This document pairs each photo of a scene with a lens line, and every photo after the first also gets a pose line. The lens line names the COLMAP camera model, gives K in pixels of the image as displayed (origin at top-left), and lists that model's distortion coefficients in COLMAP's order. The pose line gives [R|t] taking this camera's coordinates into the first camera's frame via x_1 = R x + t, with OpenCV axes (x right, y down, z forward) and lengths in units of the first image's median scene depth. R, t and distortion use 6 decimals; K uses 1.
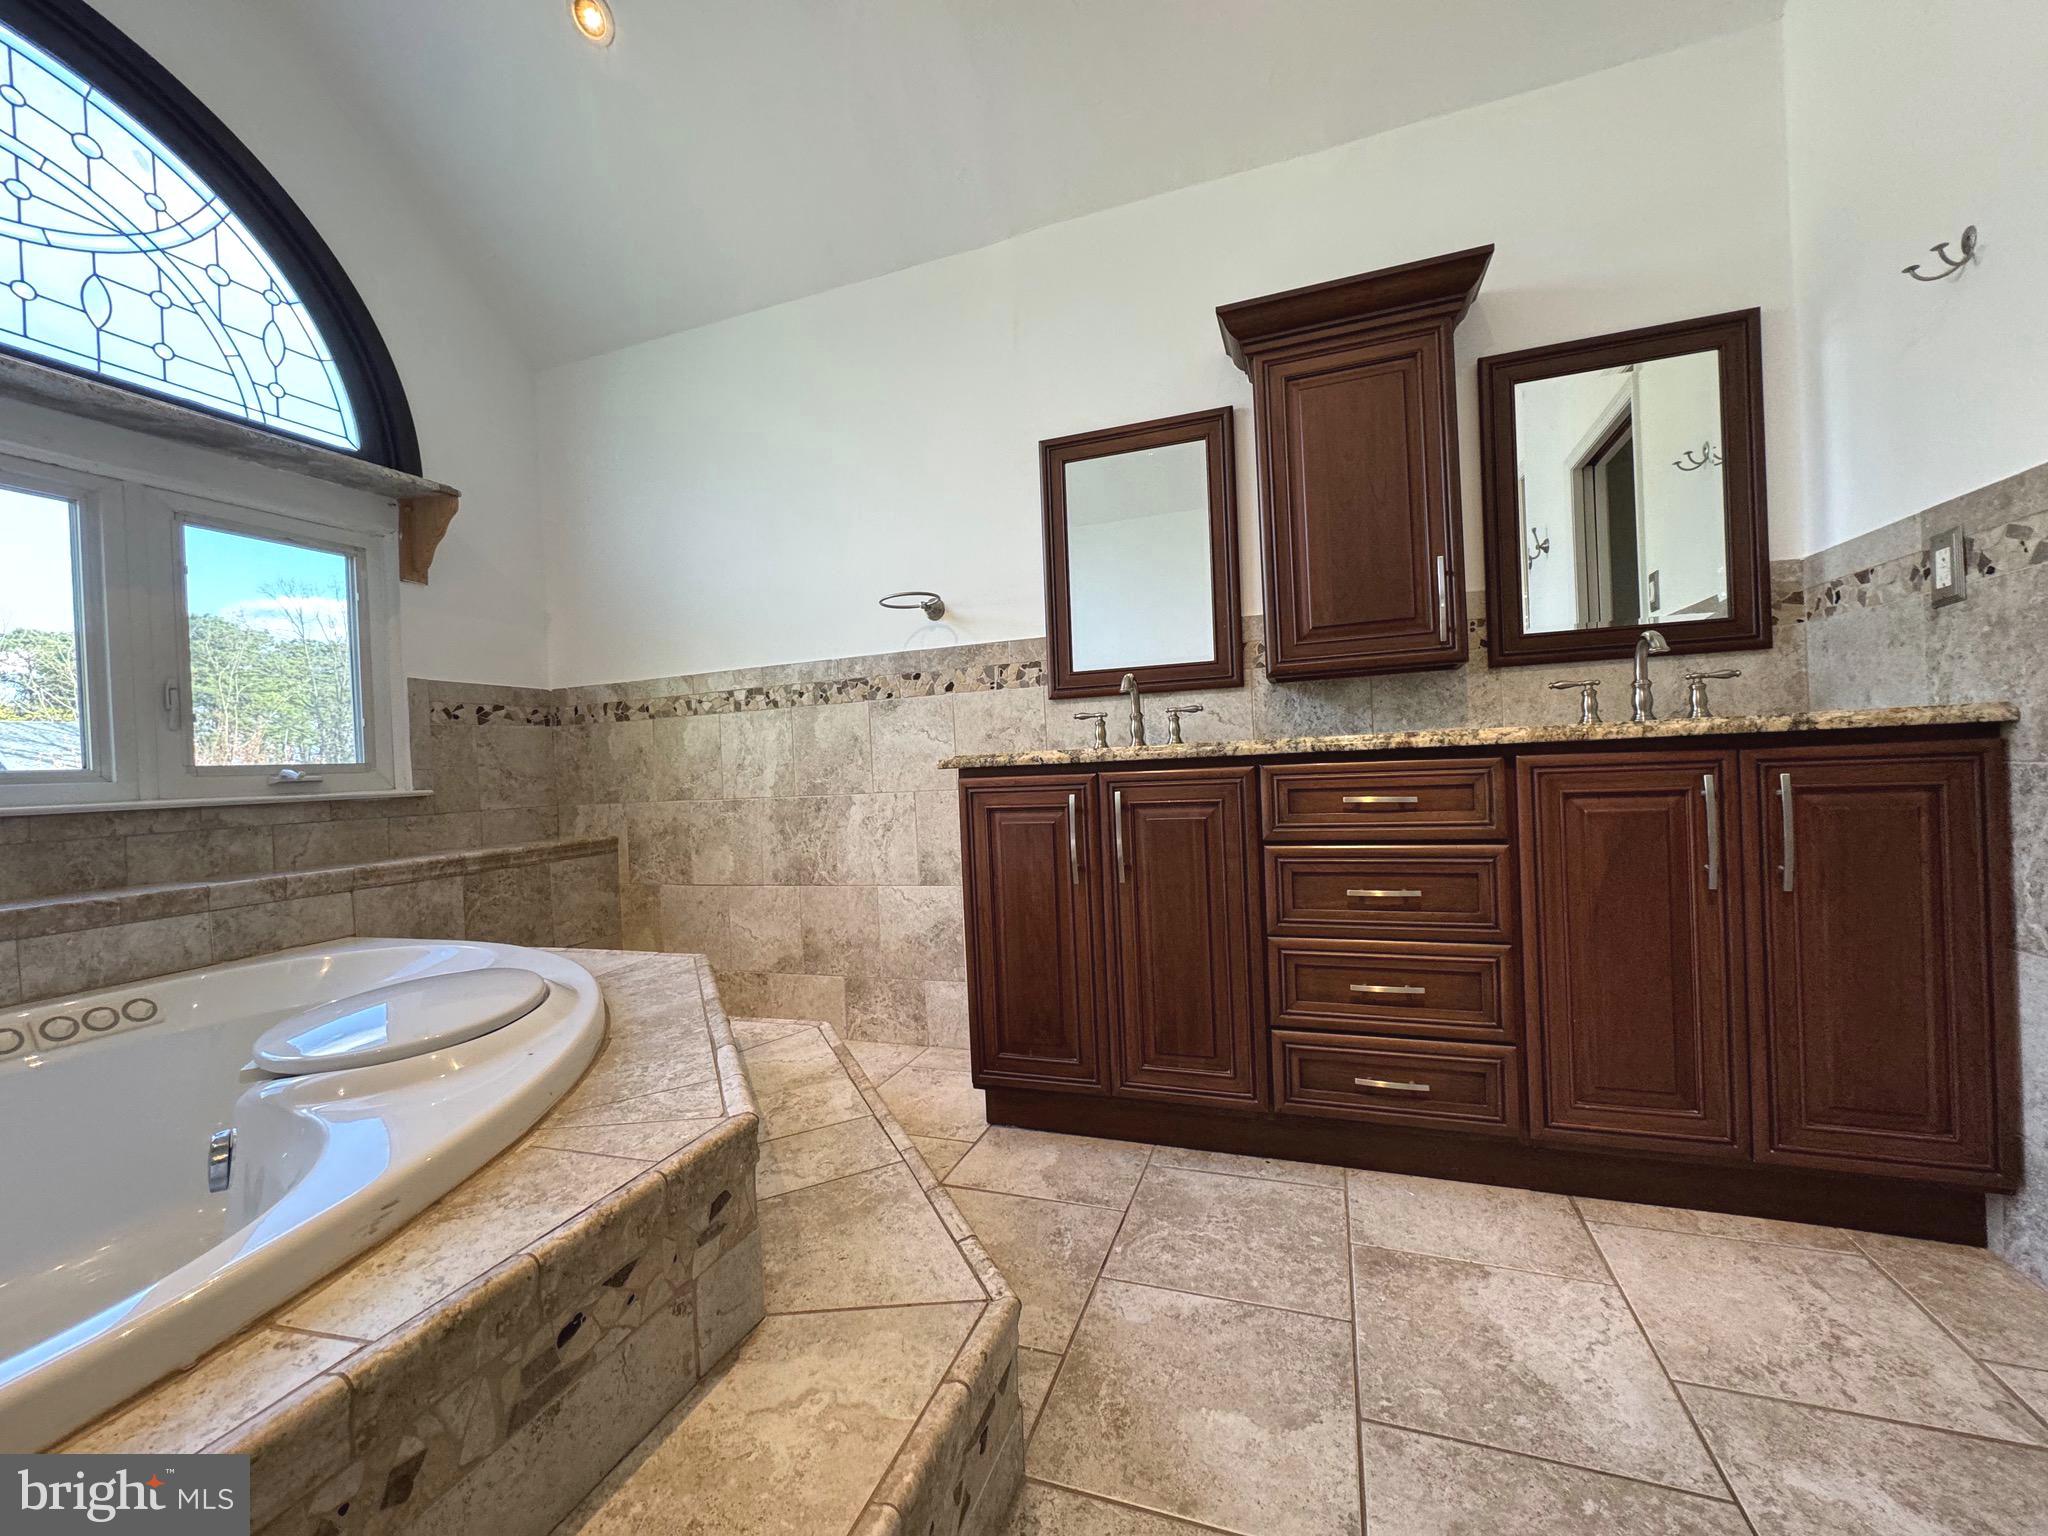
lens RADIAL K [[816.8, 0, 1029.2], [0, 816.8, 767.9], [0, 0, 1]] dist [-0.001673, -0.000060]
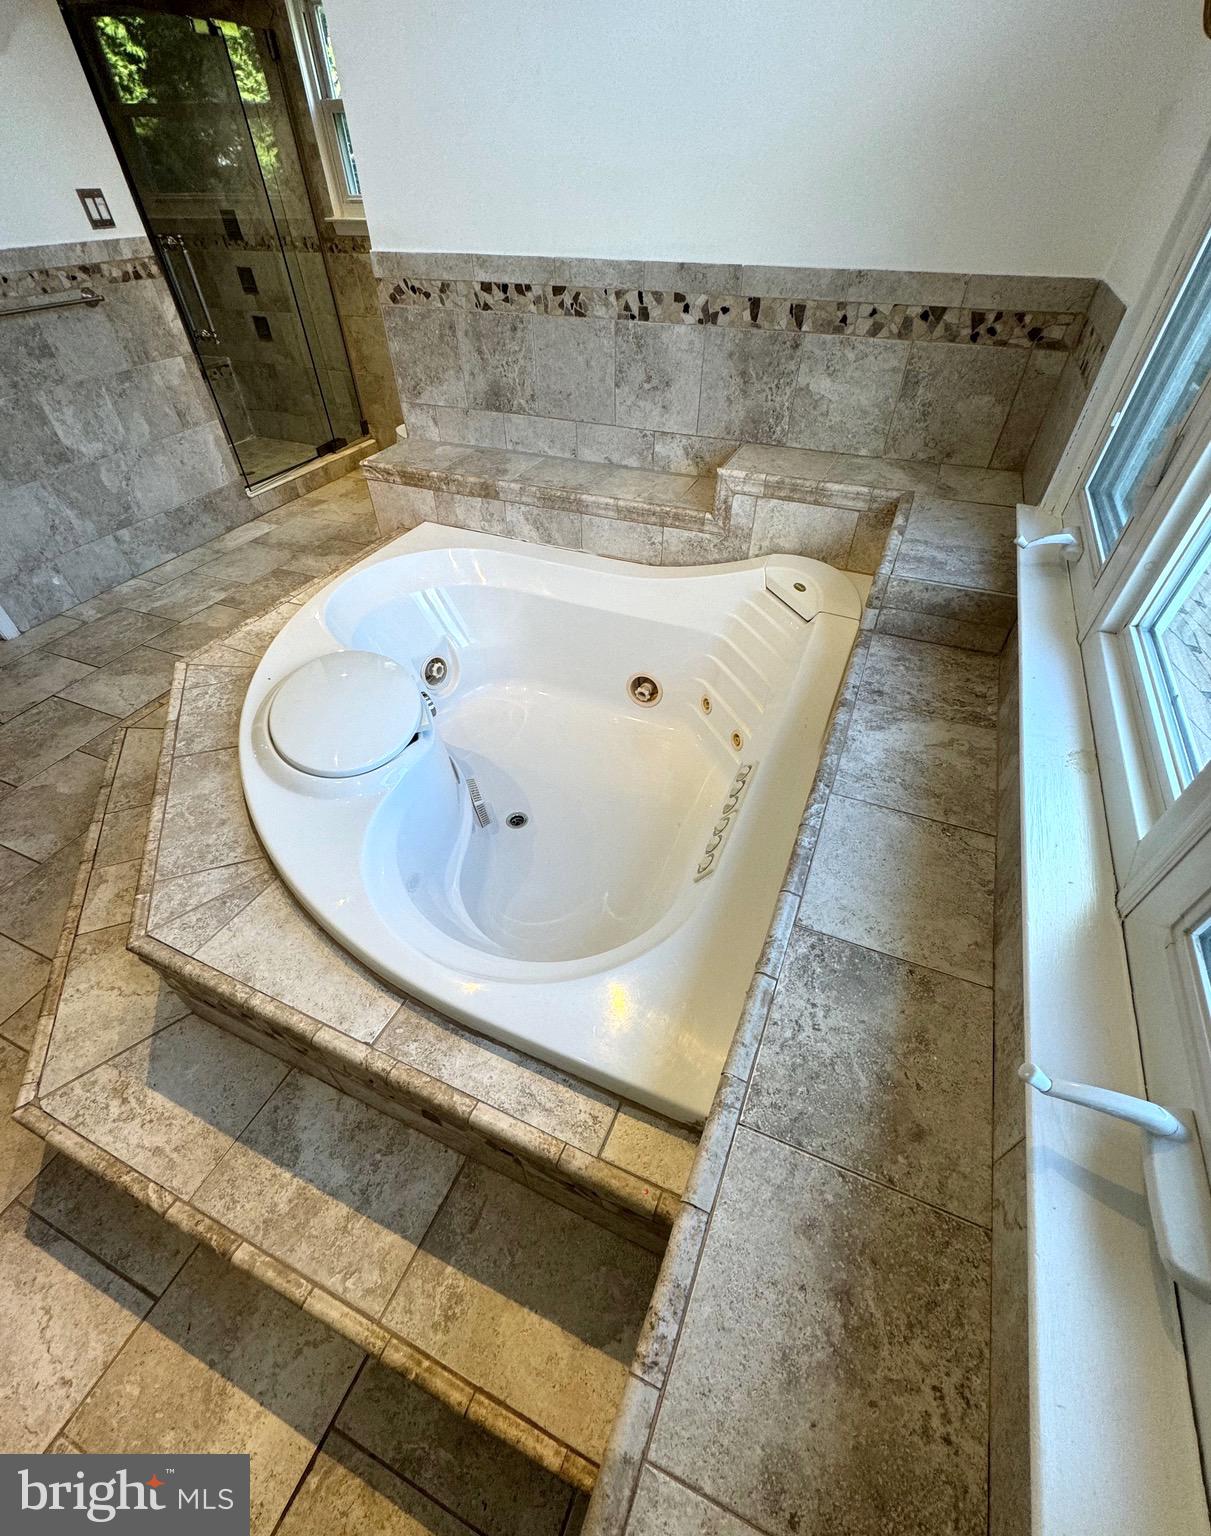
lens RADIAL K [[642.8, 0, 602.2], [0, 642.8, 800.6], [0, 0, 1]] dist [0.000039, 0.000052]
pose [[-0.996107, -0.006210, 0.087930, -0.780216], [0.058051, 0.704451, 0.707374, -0.239844], [-0.066335, 0.709725, -0.701349, 1.130196]]
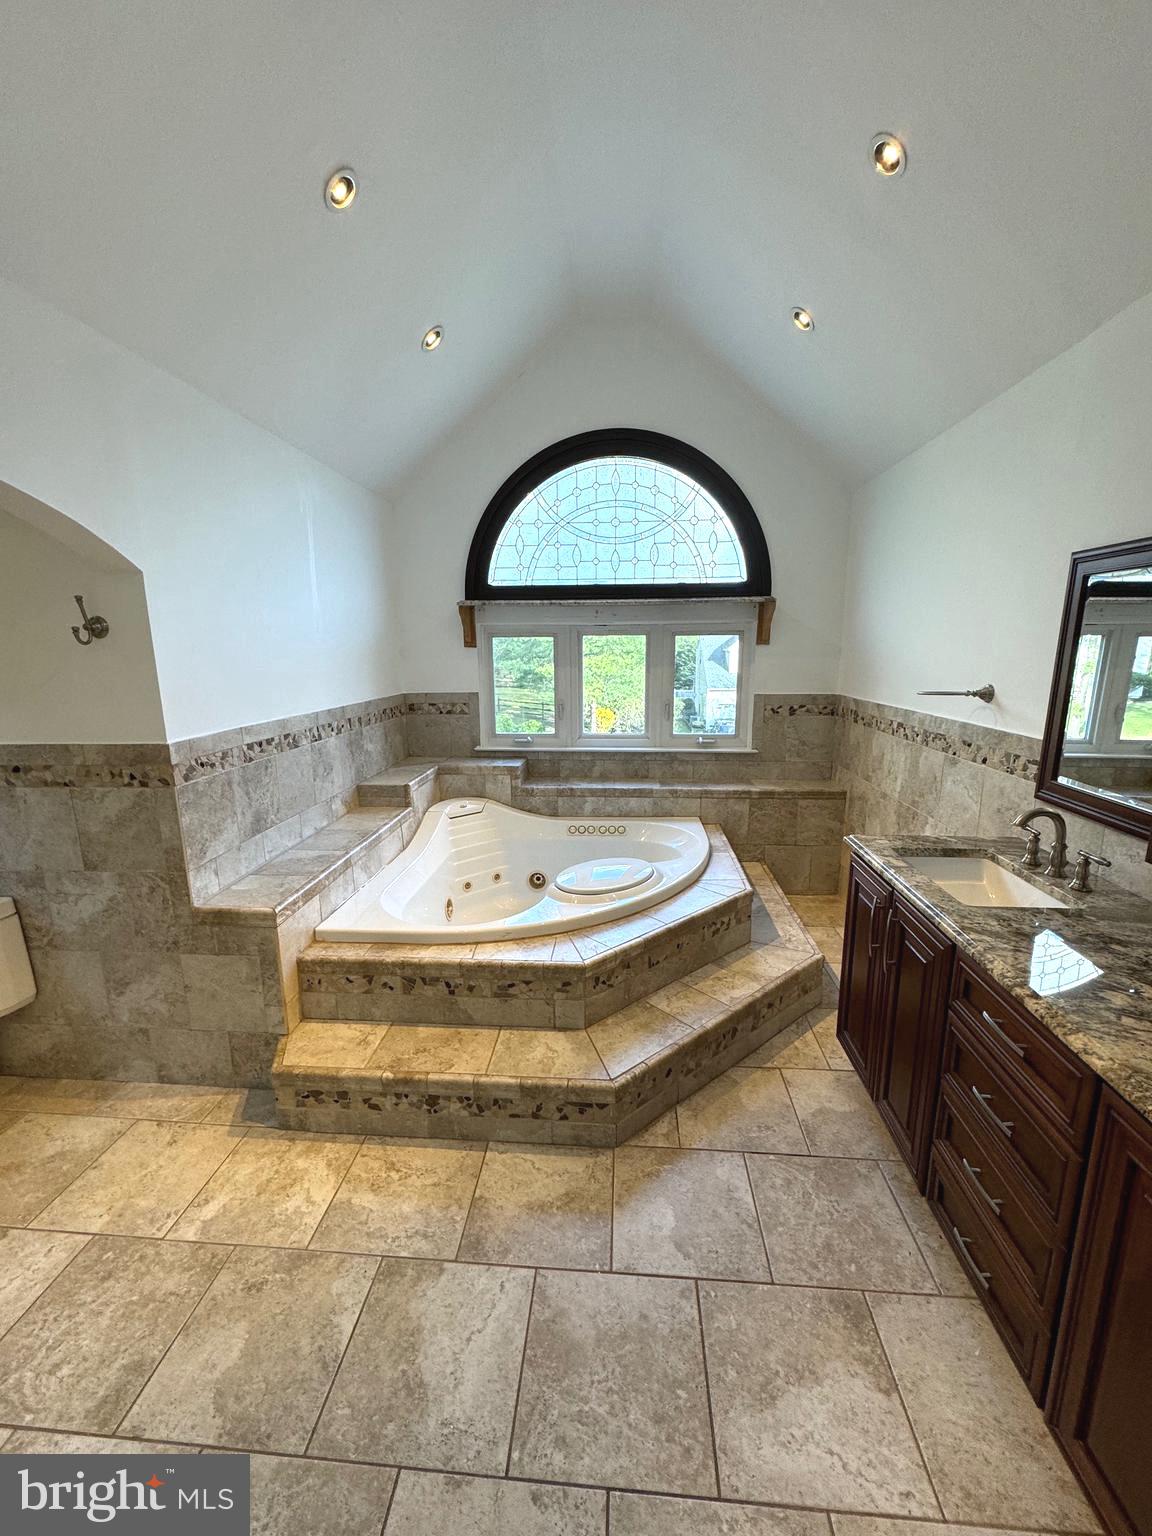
lens RADIAL K [[612.6, 0, 576.6], [0, 612.6, 761.9], [0, 0, 1]] dist [-0.001673, -0.000060]
pose [[0.267919, 0.224104, -0.937015, 0.682795], [-0.010543, 0.973194, 0.229743, -0.344921], [0.963384, -0.051674, 0.263100, 0.203043]]
